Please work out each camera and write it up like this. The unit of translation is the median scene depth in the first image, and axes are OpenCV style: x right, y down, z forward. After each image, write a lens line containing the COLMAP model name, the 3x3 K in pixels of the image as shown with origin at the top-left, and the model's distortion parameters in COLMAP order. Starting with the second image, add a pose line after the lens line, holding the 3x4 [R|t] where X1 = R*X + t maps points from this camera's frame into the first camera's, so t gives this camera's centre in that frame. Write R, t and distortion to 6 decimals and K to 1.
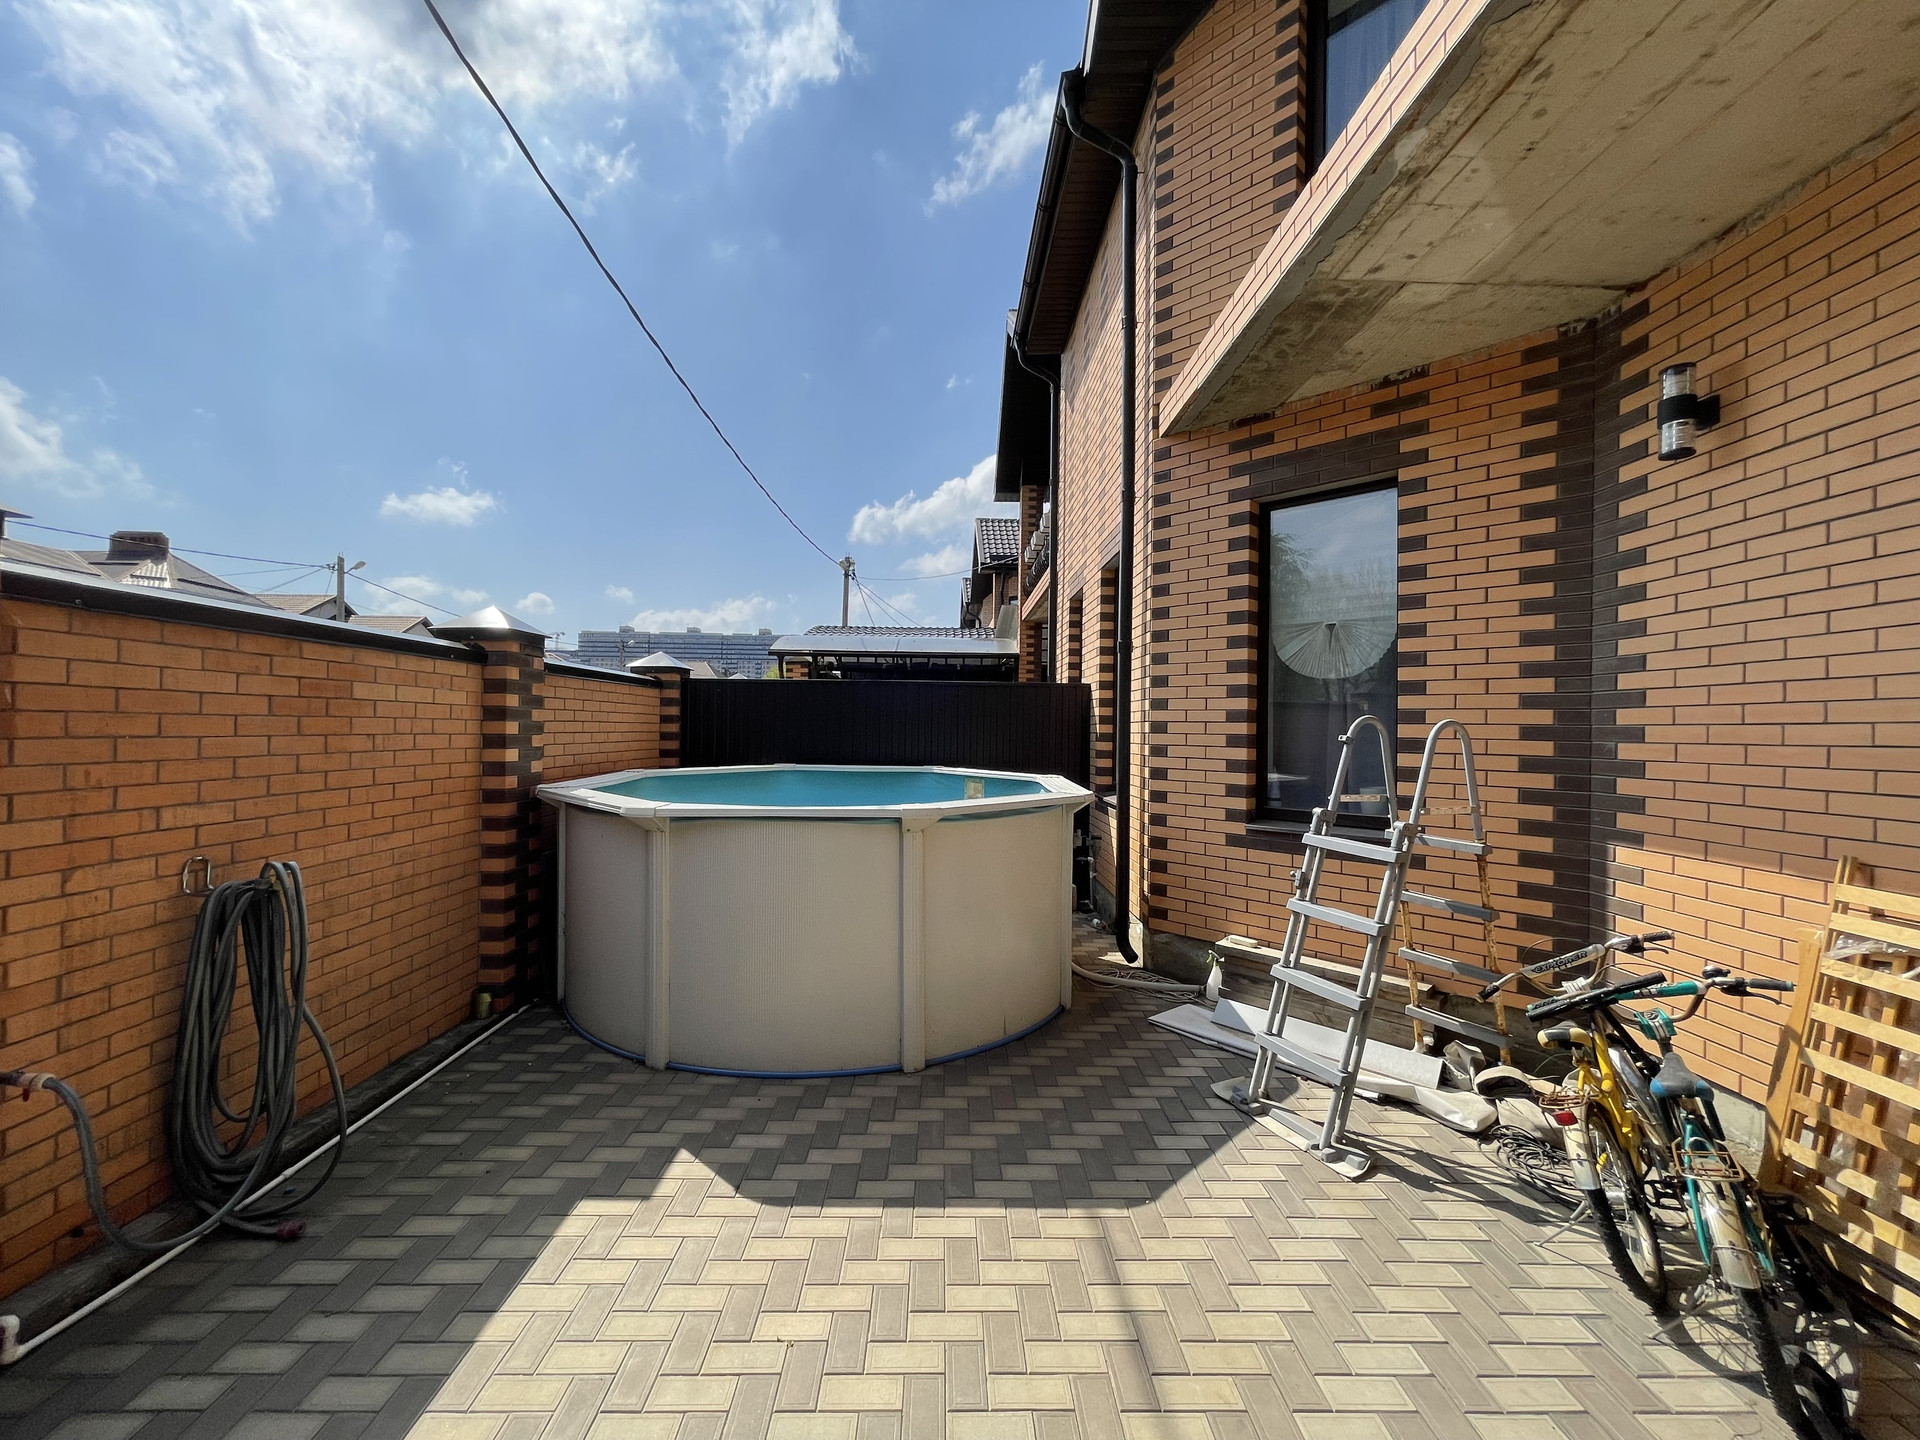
lens RADIAL K [[767.6, 0, 943.9], [0, 767.6, 725.0], [0, 0, 1]] dist [0.006651, -0.003432]
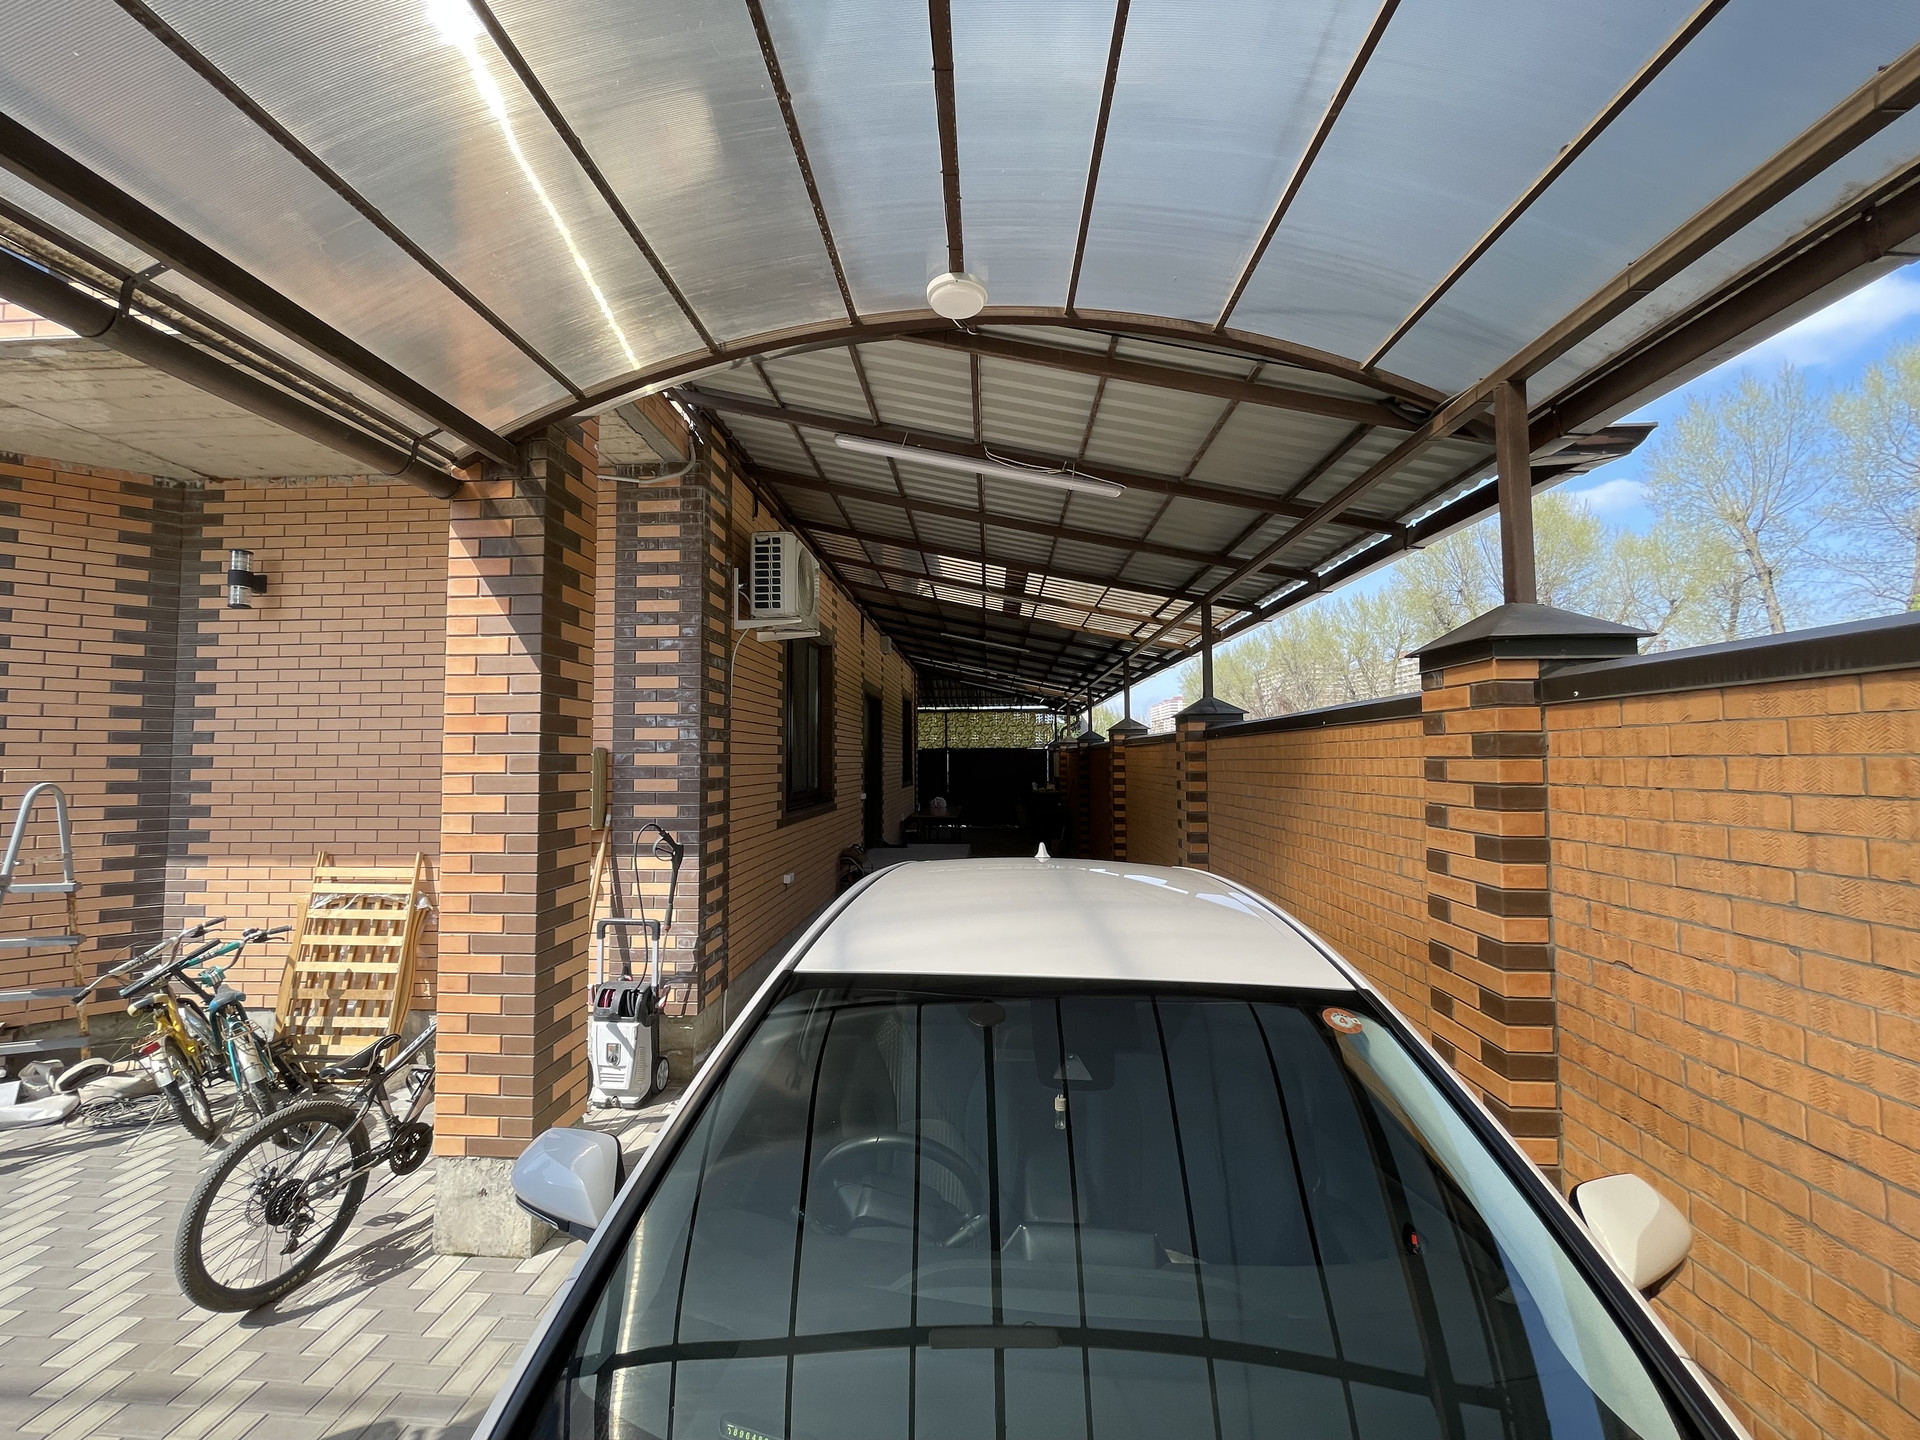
lens RADIAL K [[767.6, 0, 955.9], [0, 767.6, 717.6], [0, 0, 1]] dist [0.006651, -0.003432]
pose [[0.056631, 0.041177, 0.997546, -0.475715], [0.003416, 0.999135, -0.041437, -0.054758], [-0.998389, 0.005754, 0.056442, -0.497272]]
